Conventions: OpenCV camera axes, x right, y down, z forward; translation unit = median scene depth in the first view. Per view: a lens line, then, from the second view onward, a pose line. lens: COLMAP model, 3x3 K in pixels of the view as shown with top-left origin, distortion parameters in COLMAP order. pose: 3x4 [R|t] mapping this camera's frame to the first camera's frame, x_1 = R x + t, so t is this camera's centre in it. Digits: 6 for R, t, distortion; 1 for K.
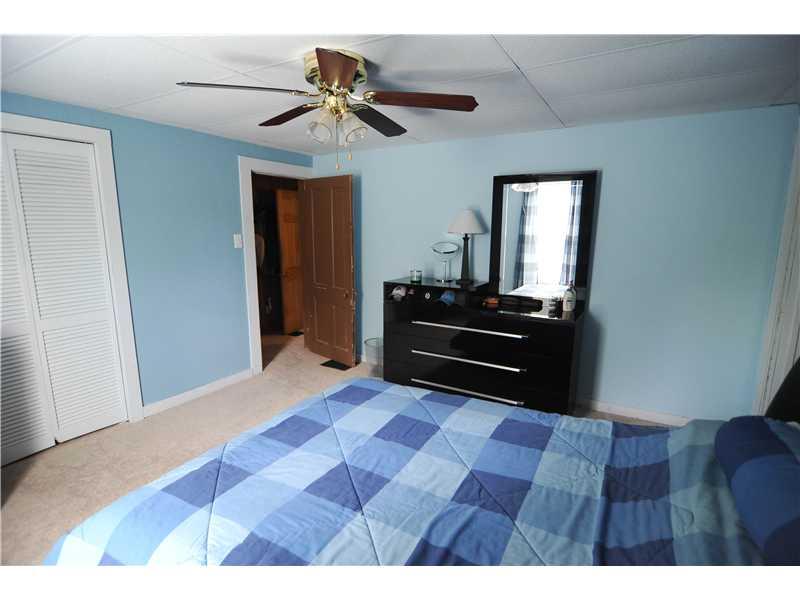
lens RADIAL K [[409.7, 0, 400.0], [0, 409.7, 300.0], [0, 0, 1]] dist [-0.005678, -0.001902]
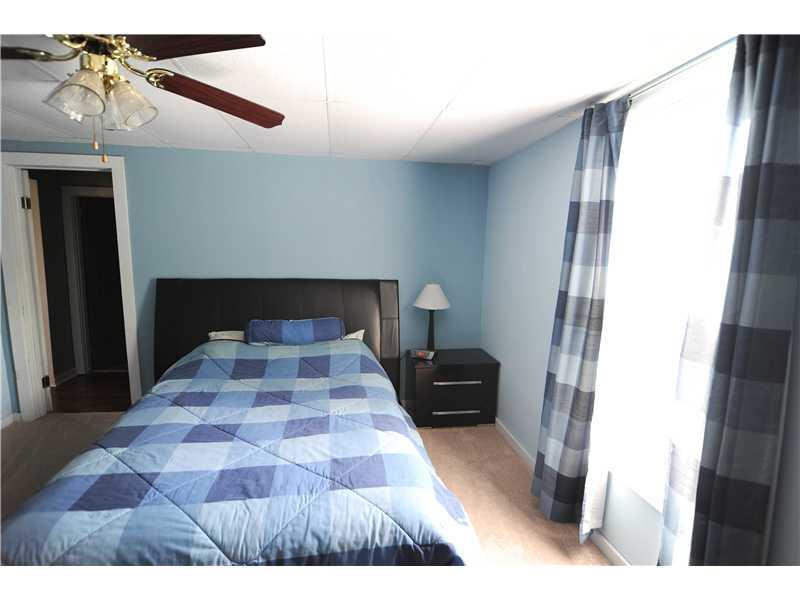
lens RADIAL K [[409.7, 0, 400.0], [0, 409.7, 300.0], [0, 0, 1]] dist [-0.005678, -0.001902]
pose [[-0.628973, -0.110672, 0.769510, -1.152483], [0.123972, 0.962871, 0.239812, -0.234115], [-0.767479, 0.246233, -0.591899, 1.233555]]
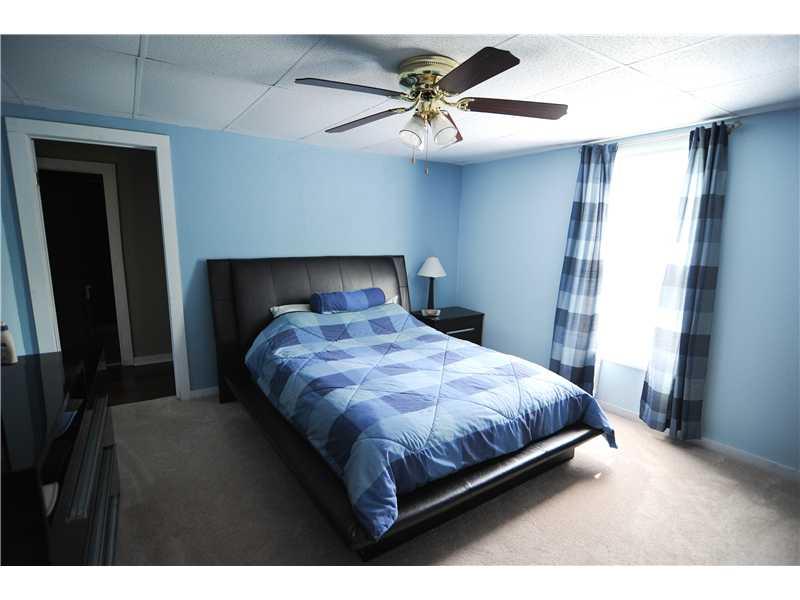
lens RADIAL K [[409.7, 0, 400.0], [0, 409.7, 300.0], [0, 0, 1]] dist [-0.005678, -0.001902]
pose [[-0.897187, -0.091207, 0.432130, -0.636802], [0.062038, 0.942716, 0.327778, -0.415751], [-0.437271, 0.320887, -0.840134, 2.255960]]
